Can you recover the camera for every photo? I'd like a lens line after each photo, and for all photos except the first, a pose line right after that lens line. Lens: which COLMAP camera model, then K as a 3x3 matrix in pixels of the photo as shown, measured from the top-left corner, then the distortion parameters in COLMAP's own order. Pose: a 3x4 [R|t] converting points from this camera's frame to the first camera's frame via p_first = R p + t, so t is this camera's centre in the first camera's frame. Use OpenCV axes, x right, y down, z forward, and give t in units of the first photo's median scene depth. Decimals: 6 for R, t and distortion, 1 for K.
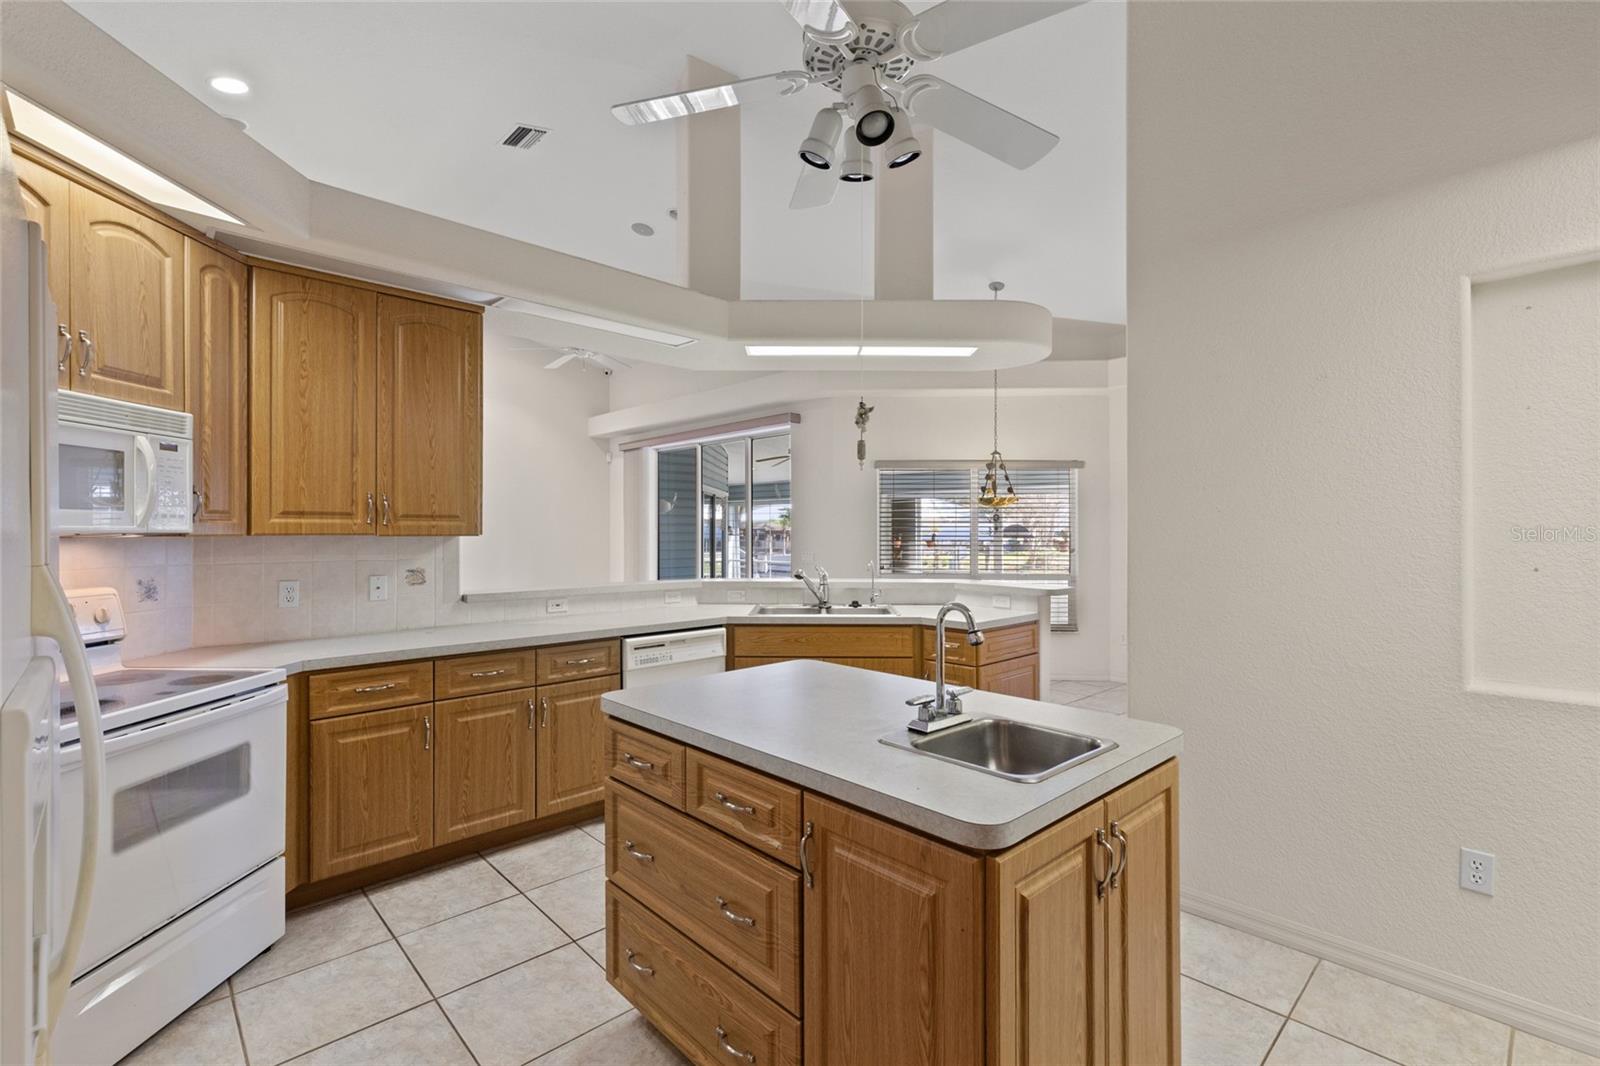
lens RADIAL K [[717.3, 0, 793.2], [0, 717.3, 529.3], [0, 0, 1]] dist [0.002353, 0.000147]
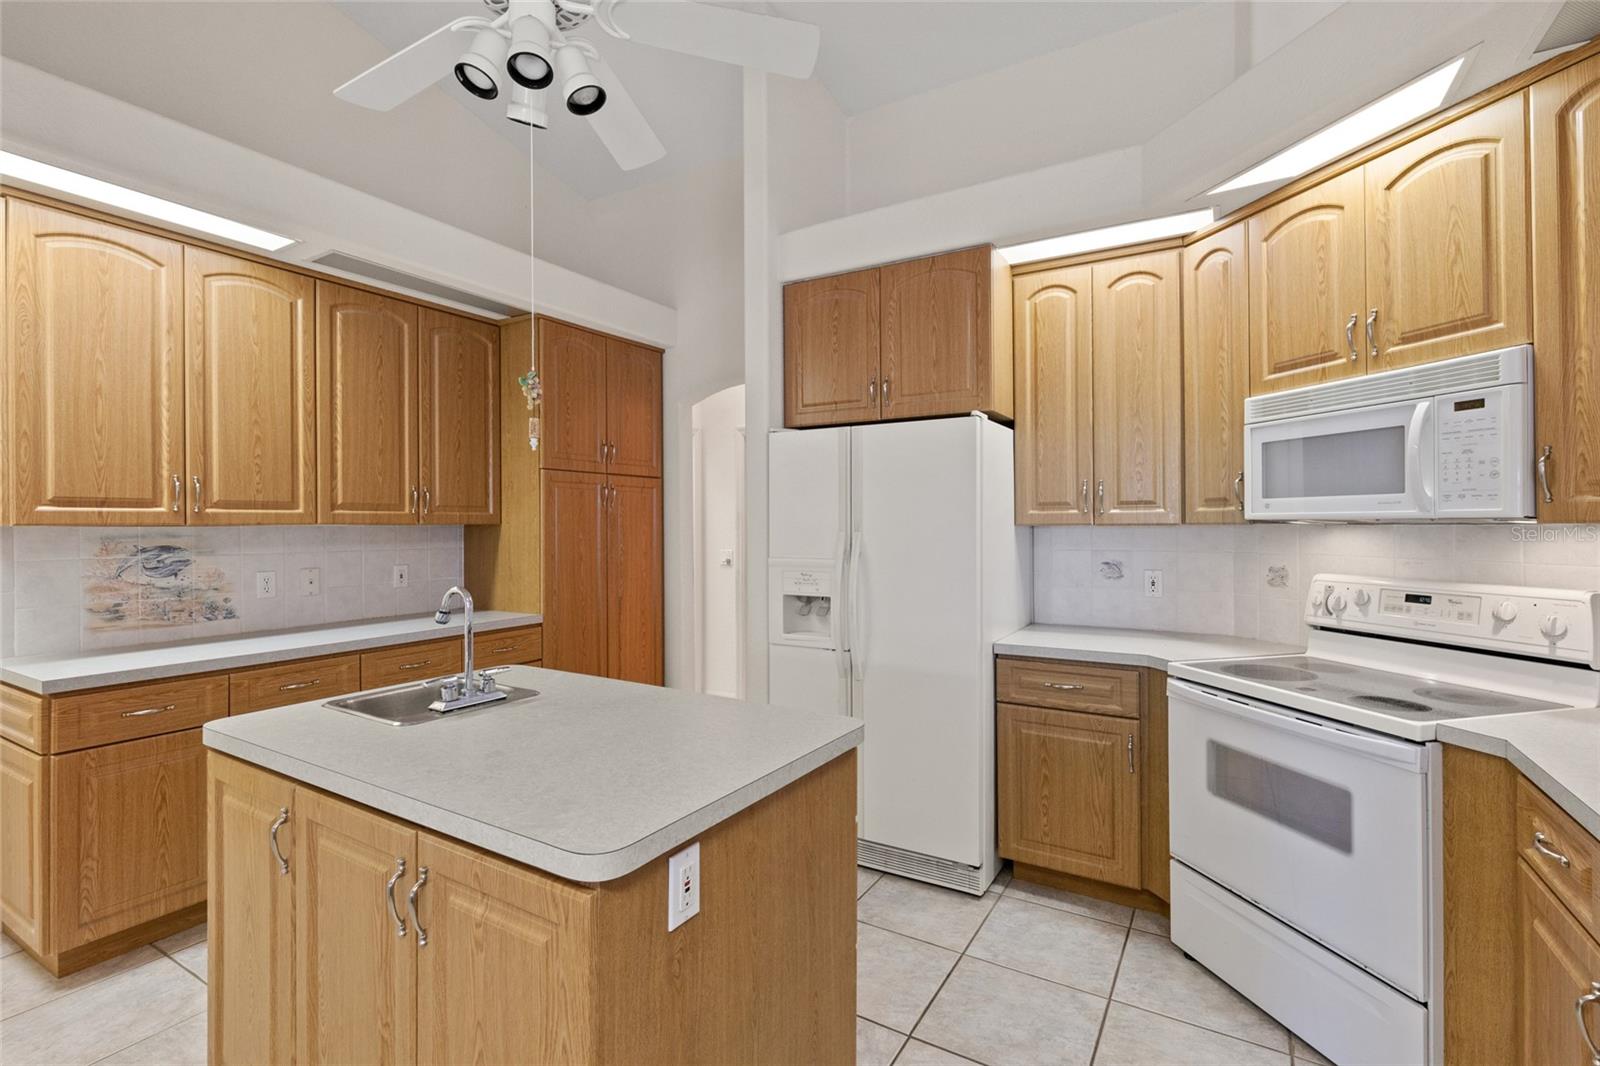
lens RADIAL K [[732.4, 0, 800.5], [0, 732.4, 522.0], [0, 0, 1]] dist [0.000902, -0.000745]
pose [[-0.961500, 0.005191, -0.274755, 0.021533], [0.006667, 0.999968, -0.004441, 0.007701], [0.274723, -0.006102, -0.961504, 1.529369]]
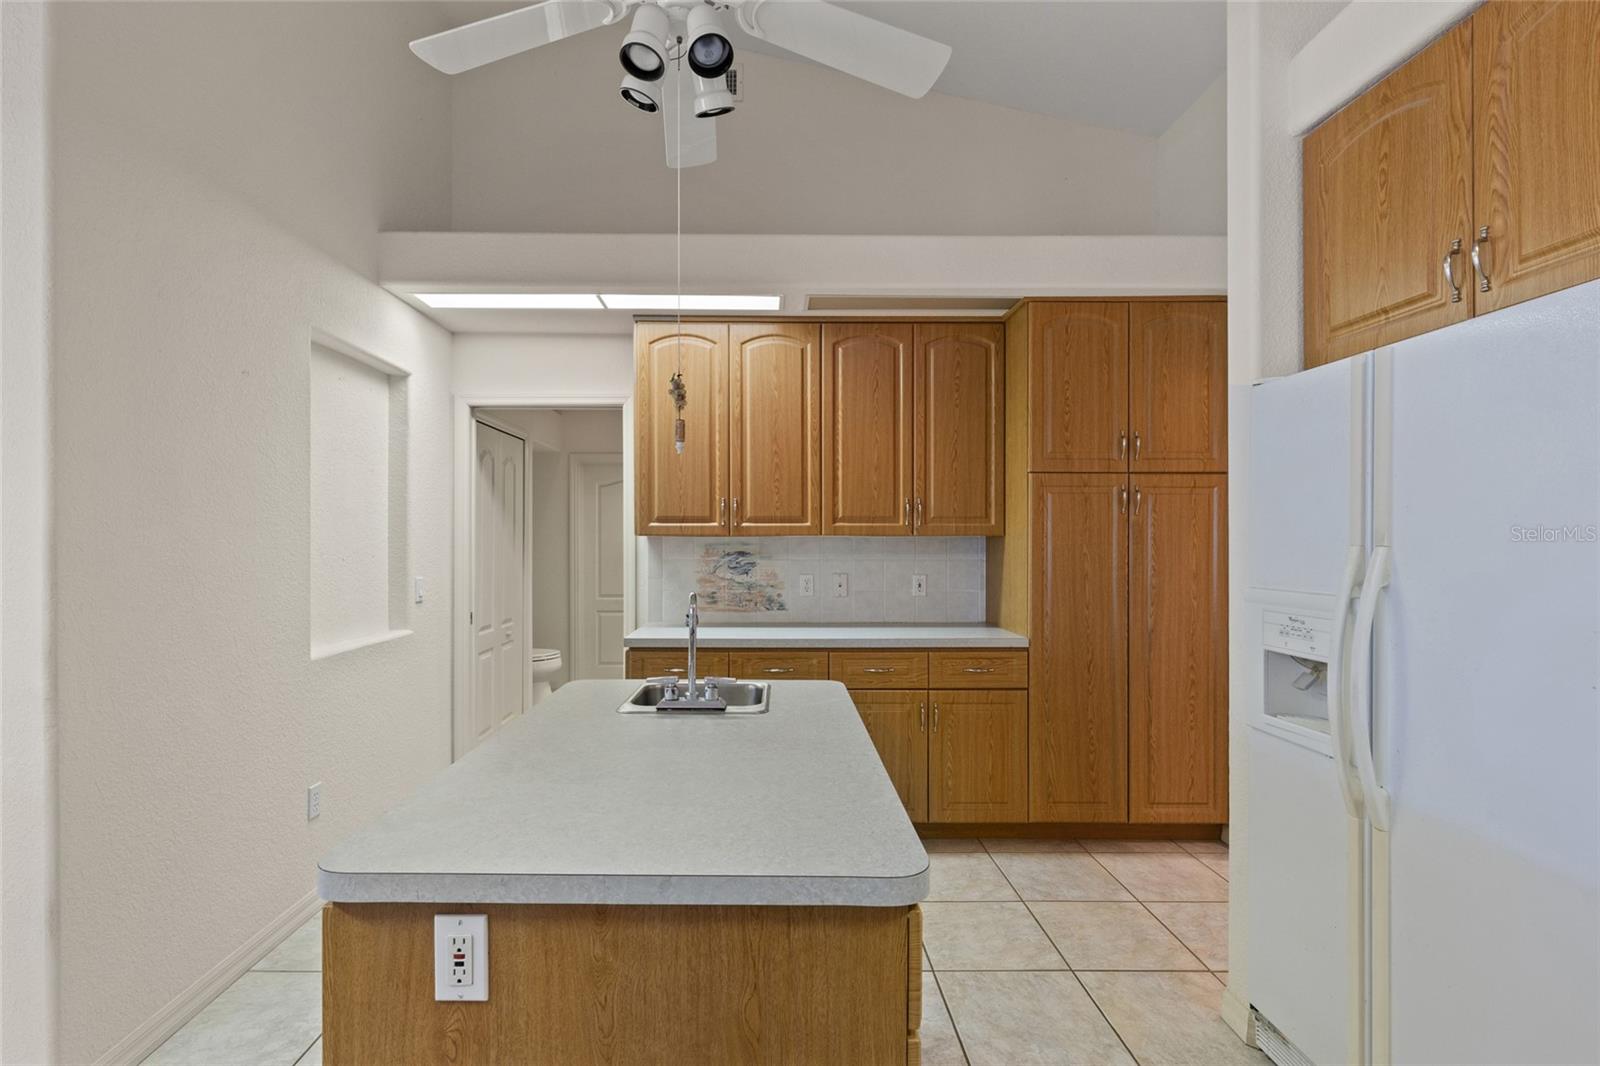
lens RADIAL K [[728.0, 0, 770.9], [0, 728.0, 541.7], [0, 0, 1]] dist [0.003542, 0.000161]
pose [[-0.734665, 0.000318, 0.678430, -0.444159], [-0.000793, 0.999999, -0.001328, 0.015484], [-0.678429, -0.001514, -0.734664, 1.217435]]
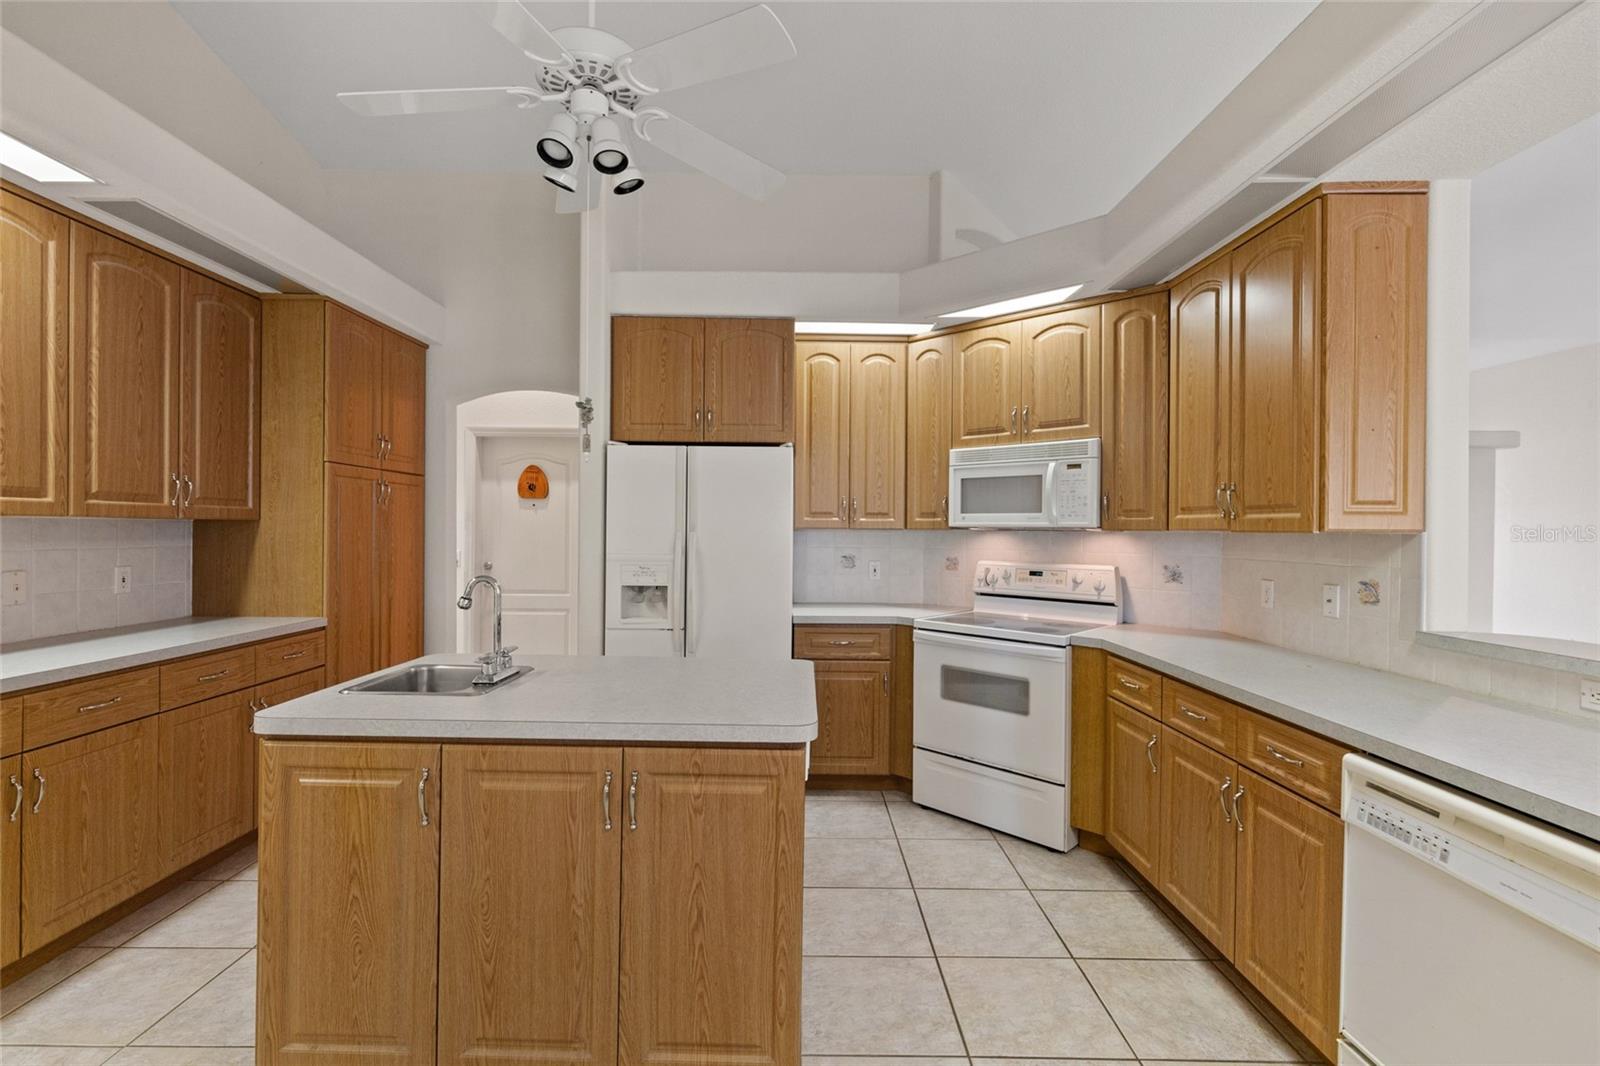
lens RADIAL K [[717.3, 0, 793.2], [0, 717.3, 529.3], [0, 0, 1]] dist [0.002353, 0.000147]
pose [[-0.682572, -0.004700, -0.730803, 0.528674], [-0.006818, 0.999977, -0.000063, 0.012419], [0.730787, 0.004940, -0.682588, 1.540053]]
